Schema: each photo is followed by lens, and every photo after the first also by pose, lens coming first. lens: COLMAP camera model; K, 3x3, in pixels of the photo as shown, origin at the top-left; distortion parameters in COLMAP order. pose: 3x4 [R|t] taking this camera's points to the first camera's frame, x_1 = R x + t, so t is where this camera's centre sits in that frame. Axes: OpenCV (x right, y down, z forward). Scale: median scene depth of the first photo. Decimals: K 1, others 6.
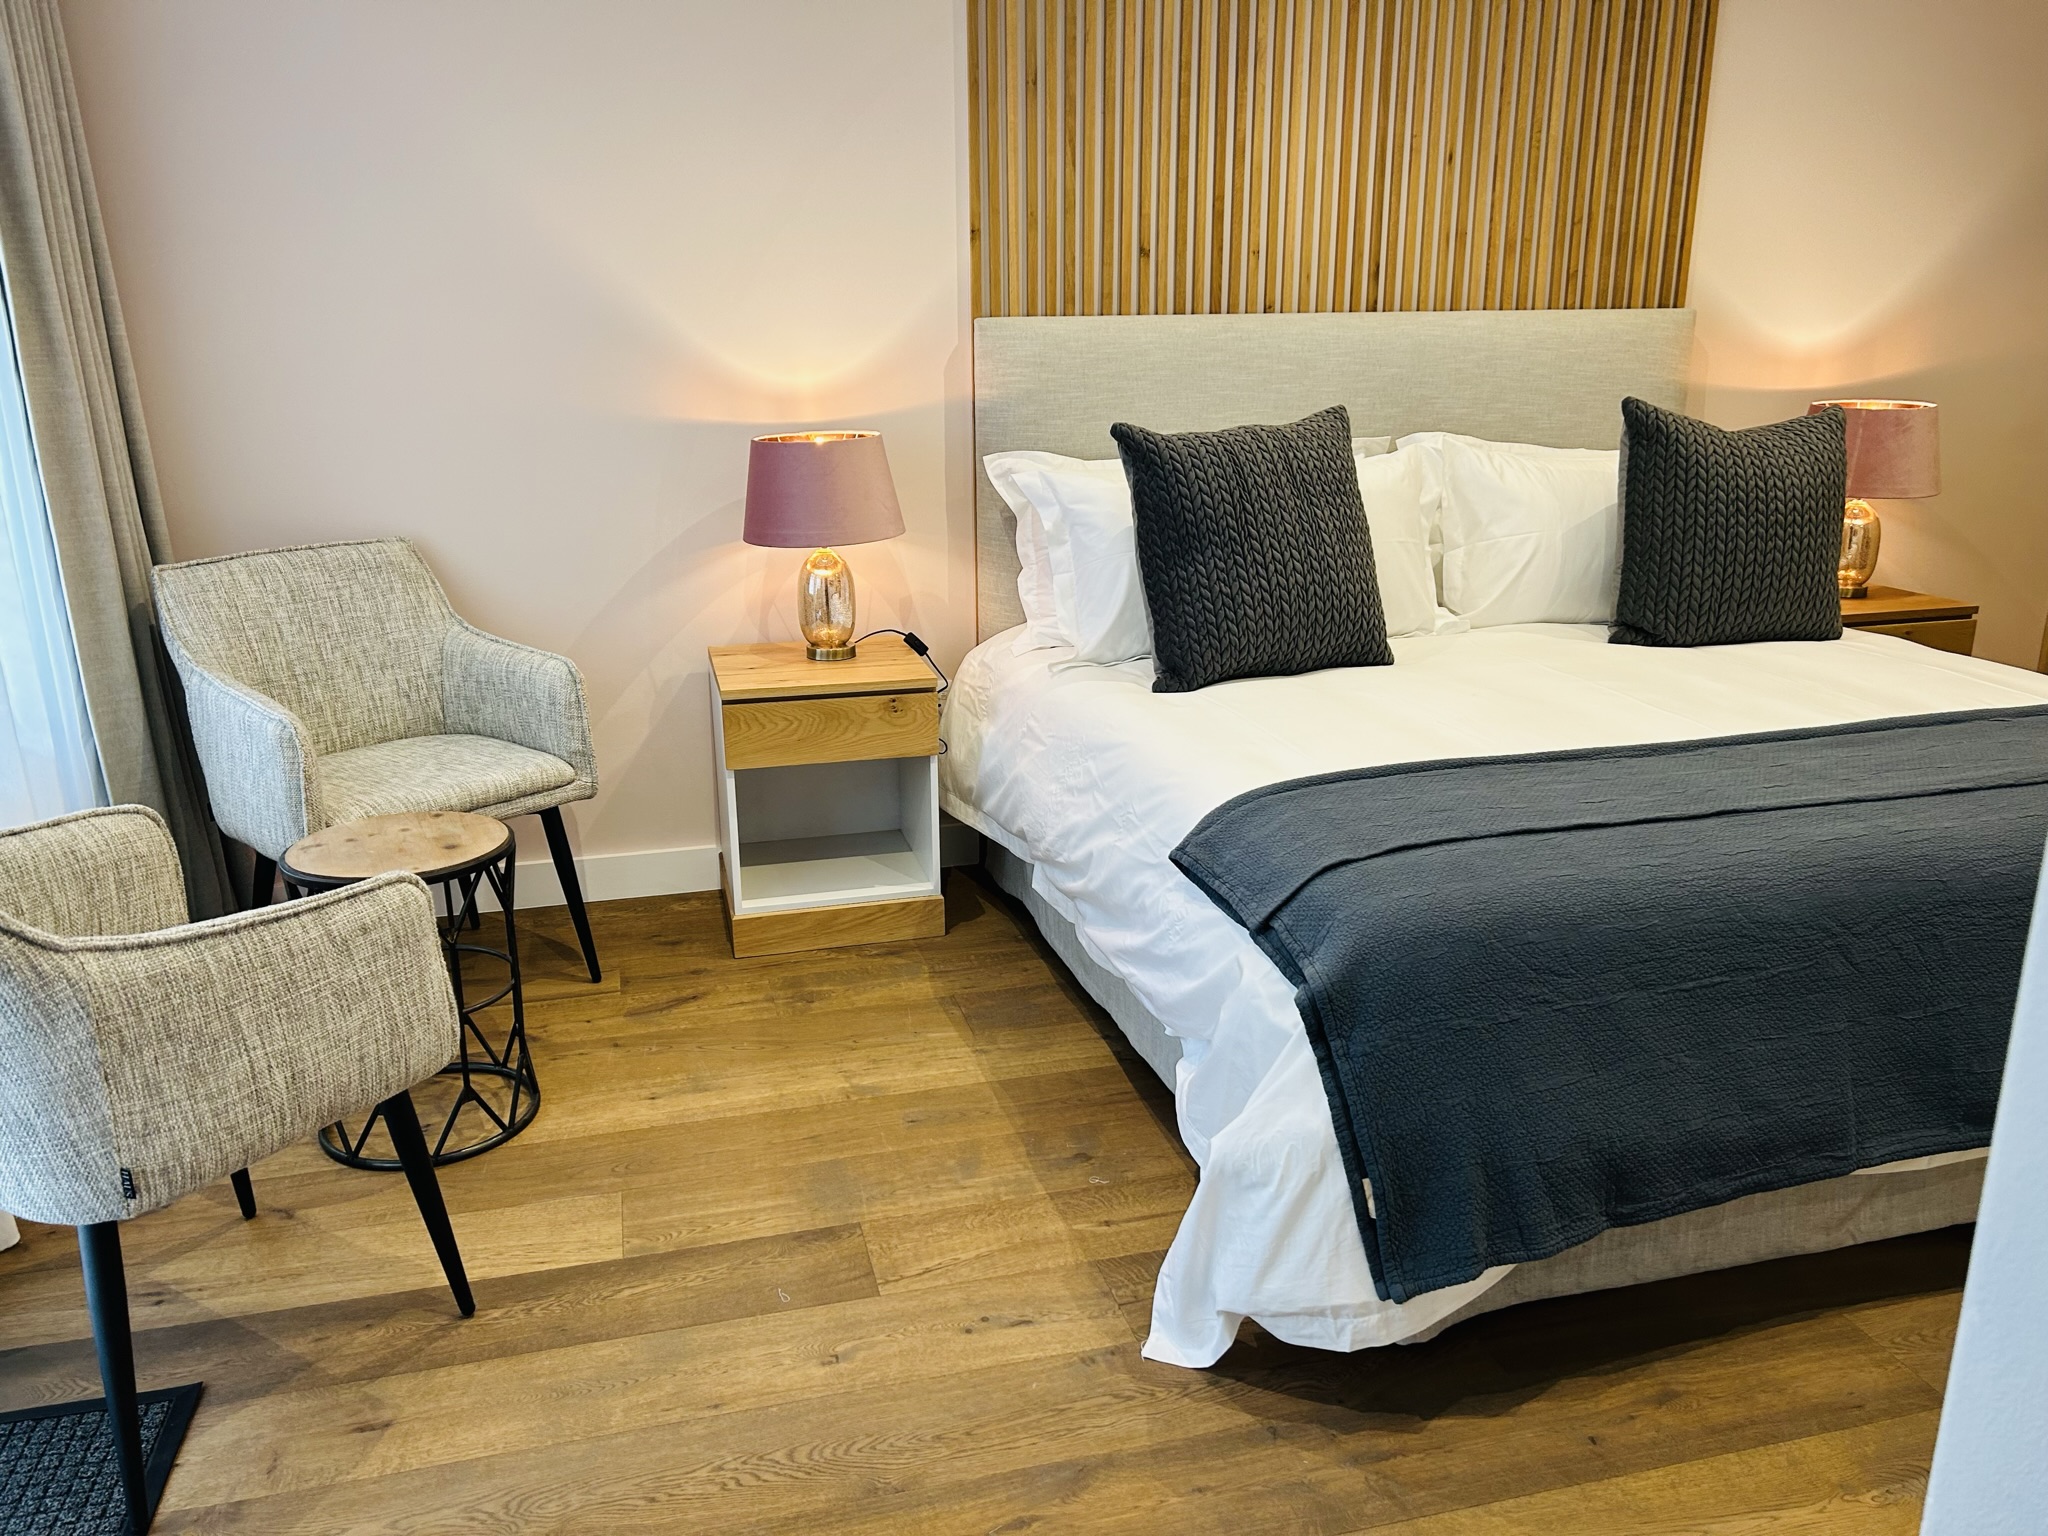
lens RADIAL K [[1516.3, 0, 1013.1], [0, 1516.3, 775.8], [0, 0, 1]] dist [0.052196, -0.058764]
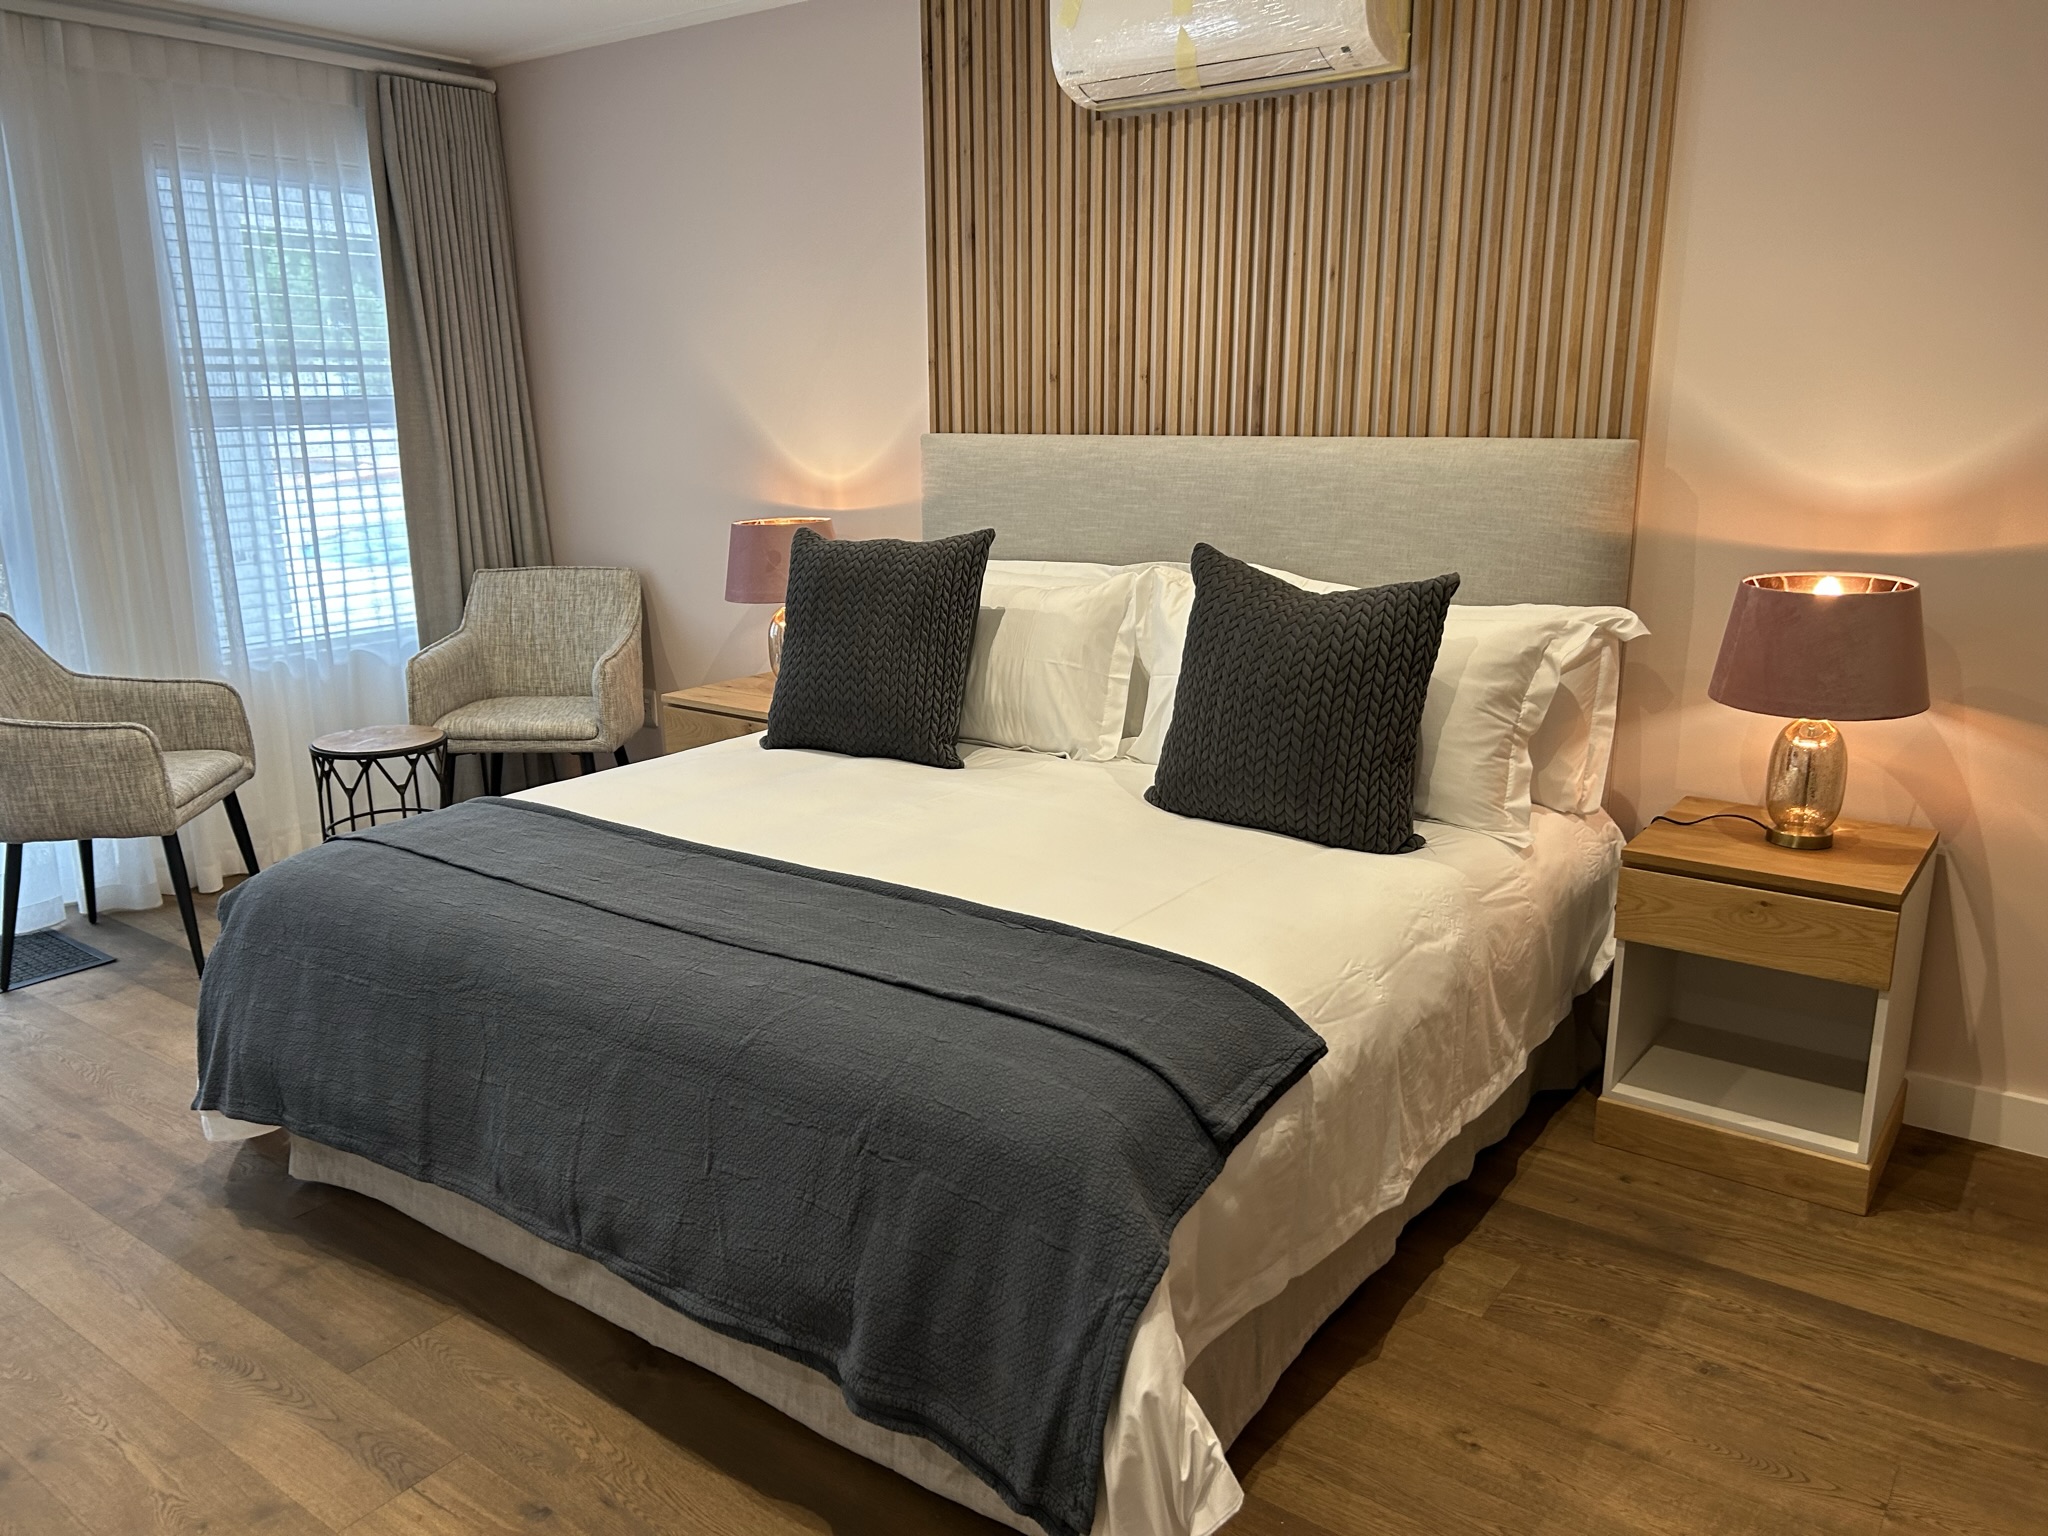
lens RADIAL K [[1516.3, 0, 1027.4], [0, 1516.3, 779.2], [0, 0, 1]] dist [0.052196, -0.058764]
pose [[0.635890, 0.196313, -0.746395, 1.009729], [-0.216732, 0.973614, 0.071431, -0.143450], [0.740723, 0.116346, 0.661659, 0.309770]]
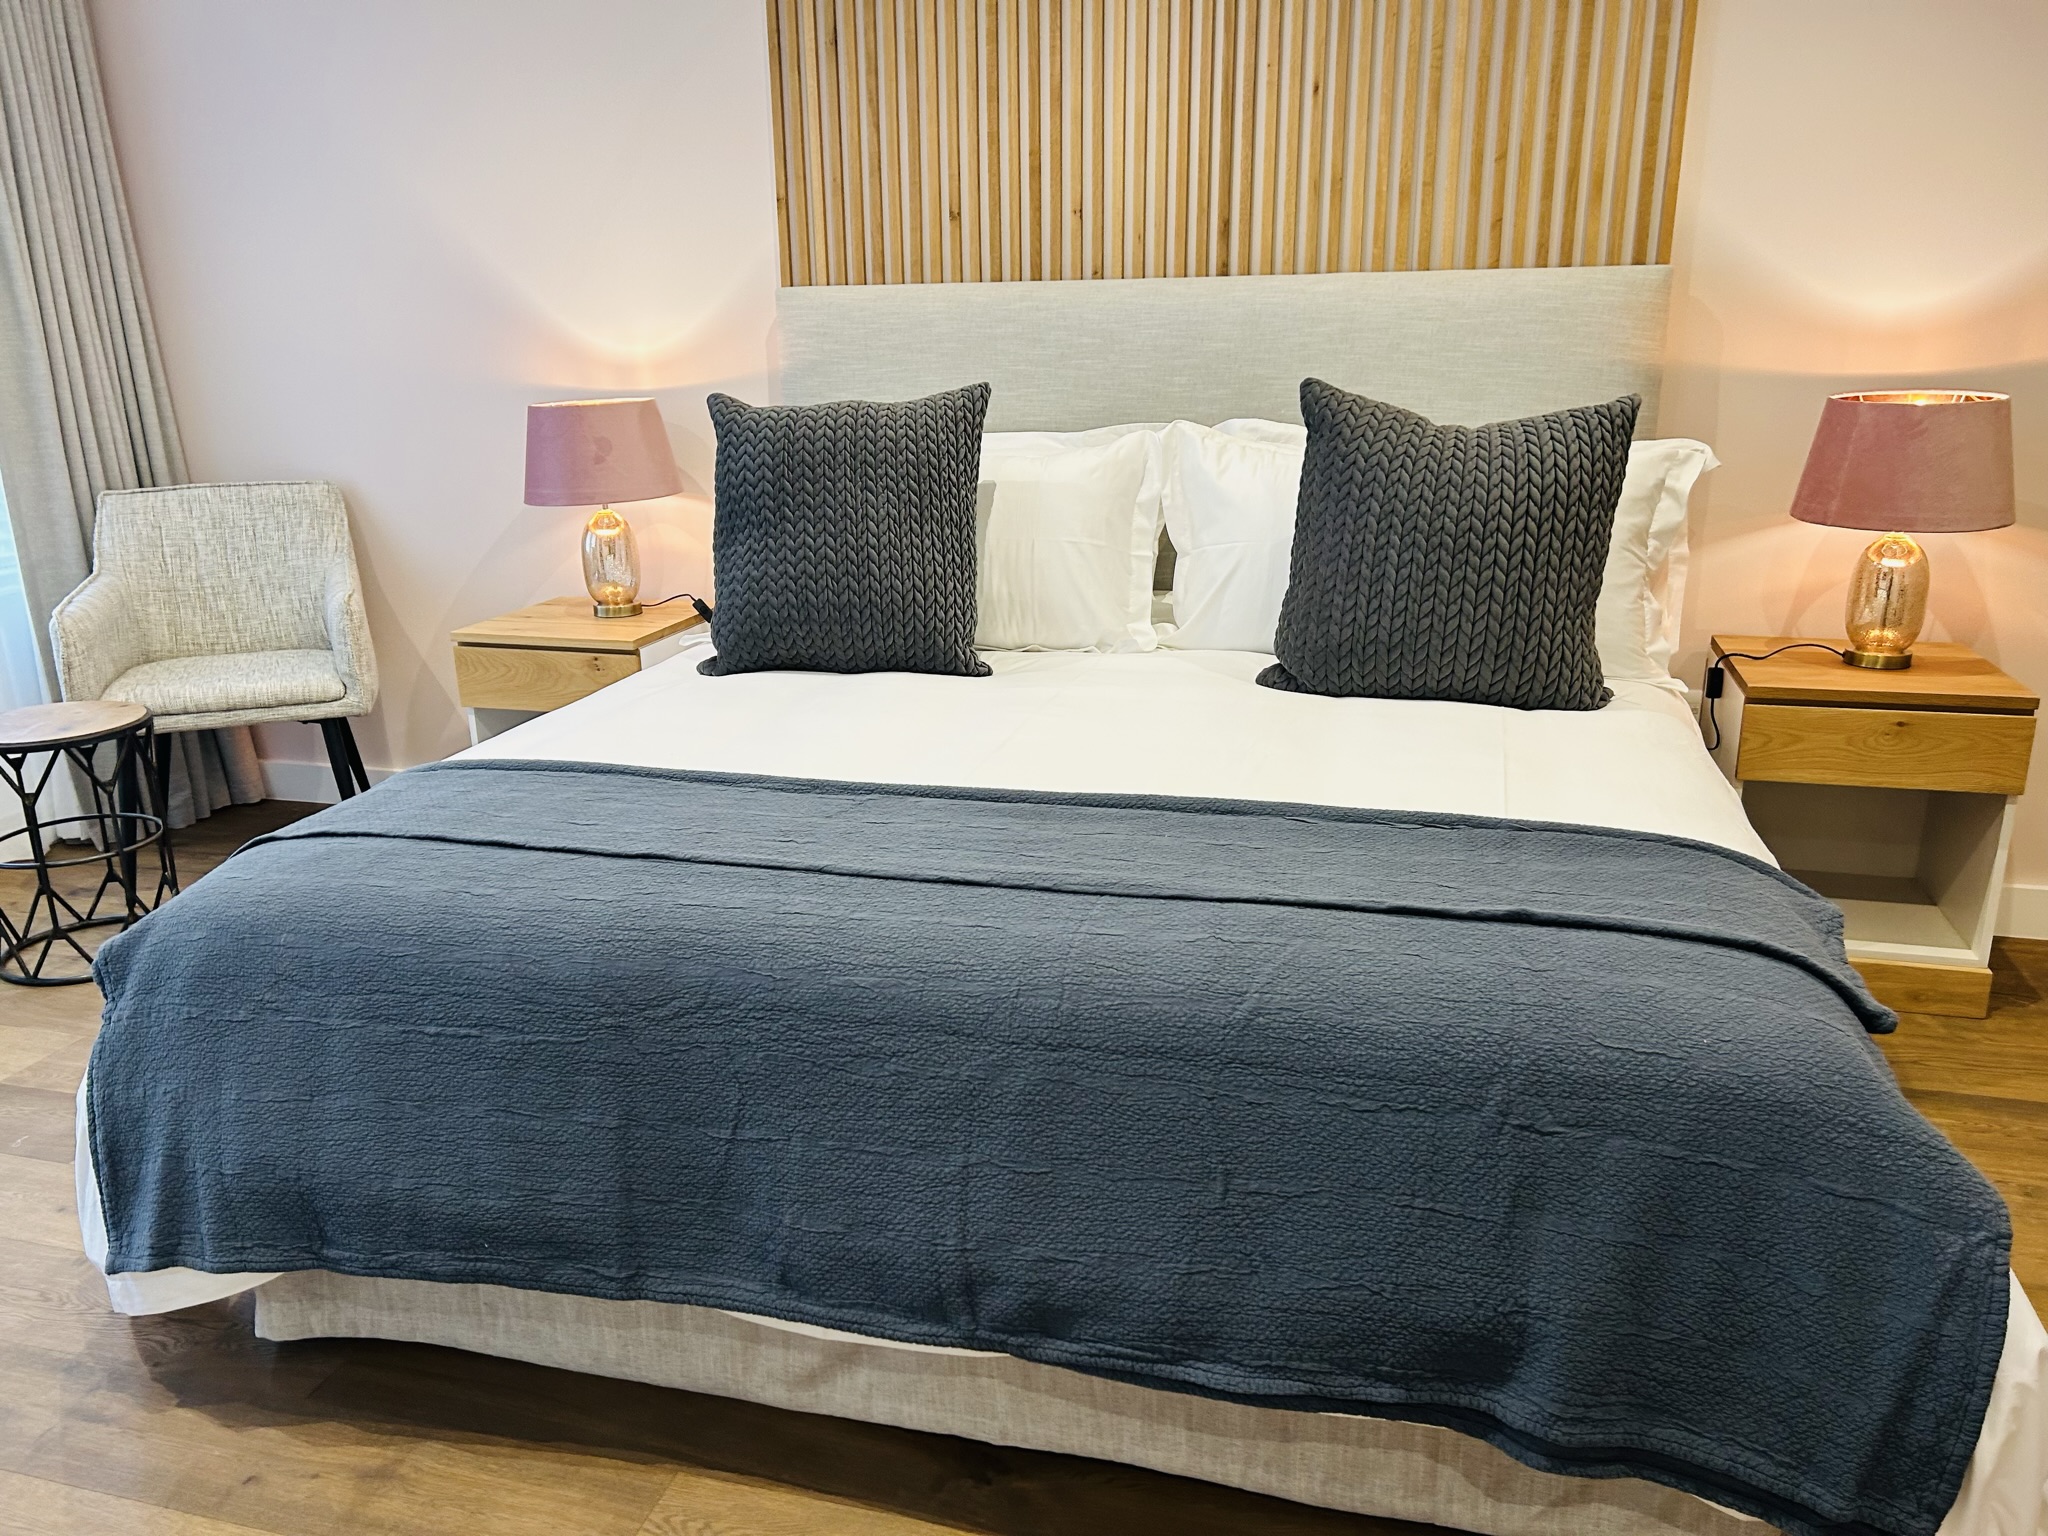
lens RADIAL K [[1516.3, 0, 1023.0], [0, 1516.3, 784.8], [0, 0, 1]] dist [0.052196, -0.058764]
pose [[0.869209, 0.140988, -0.473917, 0.651745], [-0.133254, 0.989817, 0.050066, -0.053654], [0.476150, 0.019633, 0.879145, 0.218314]]
